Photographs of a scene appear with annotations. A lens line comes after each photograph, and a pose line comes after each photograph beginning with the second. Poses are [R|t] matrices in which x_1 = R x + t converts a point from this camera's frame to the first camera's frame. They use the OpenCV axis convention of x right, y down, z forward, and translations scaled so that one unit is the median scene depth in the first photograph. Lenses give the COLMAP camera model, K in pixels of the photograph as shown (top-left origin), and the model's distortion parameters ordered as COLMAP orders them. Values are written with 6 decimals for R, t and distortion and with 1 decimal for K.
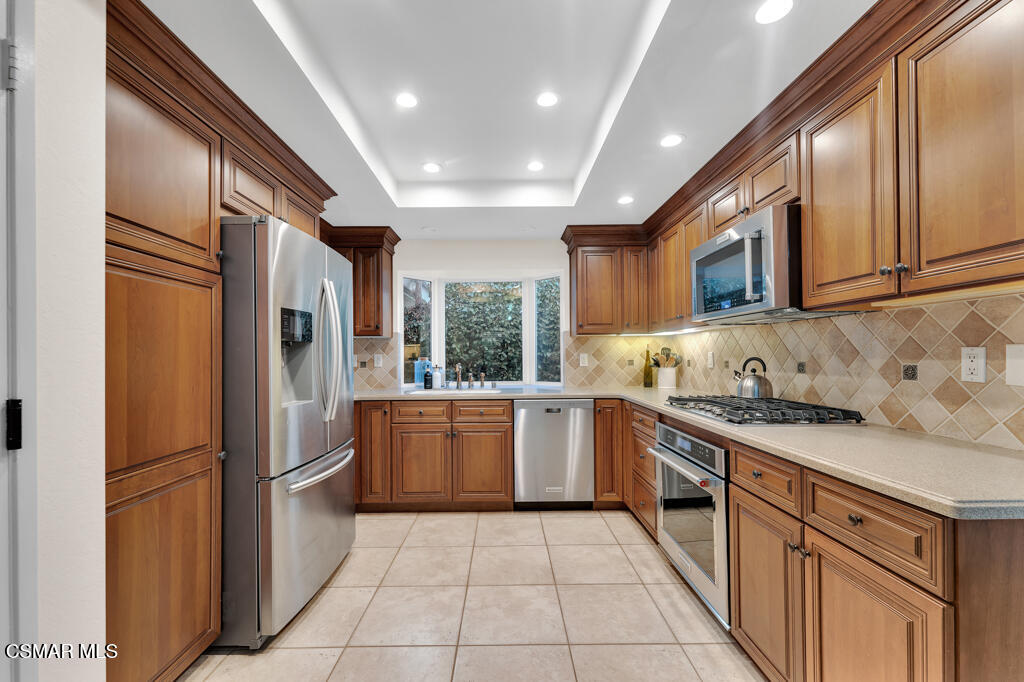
lens RADIAL K [[425.9, 0, 506.4], [0, 425.9, 352.2], [0, 0, 1]] dist [-0.001731, -0.000166]
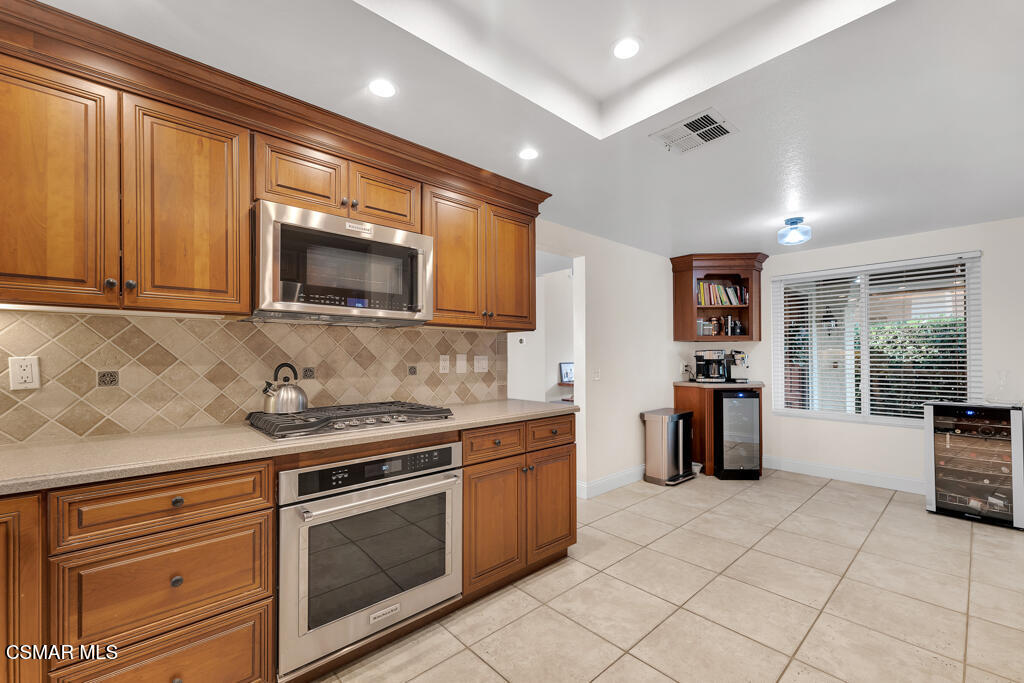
lens RADIAL K [[425.9, 0, 512.8], [0, 425.9, 348.2], [0, 0, 1]] dist [-0.001731, -0.000166]
pose [[-0.667548, 0.021604, 0.744253, -0.331760], [0.001254, 0.999610, -0.027891, 0.006838], [-0.744565, -0.017686, -0.667315, 1.250223]]
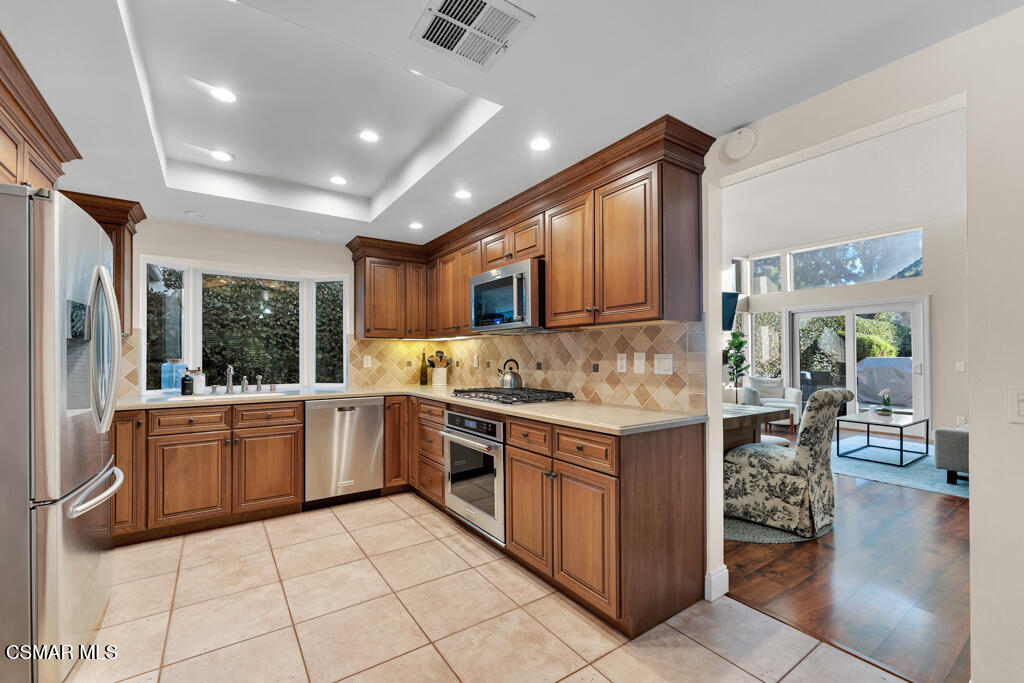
lens RADIAL K [[425.9, 0, 513.3], [0, 425.9, 353.5], [0, 0, 1]] dist [-0.001731, -0.000166]
pose [[0.822841, 0.008791, 0.568204, -0.211843], [-0.007692, 0.999961, -0.004333, -0.000234], [-0.568220, -0.000805, 0.822876, -0.158469]]
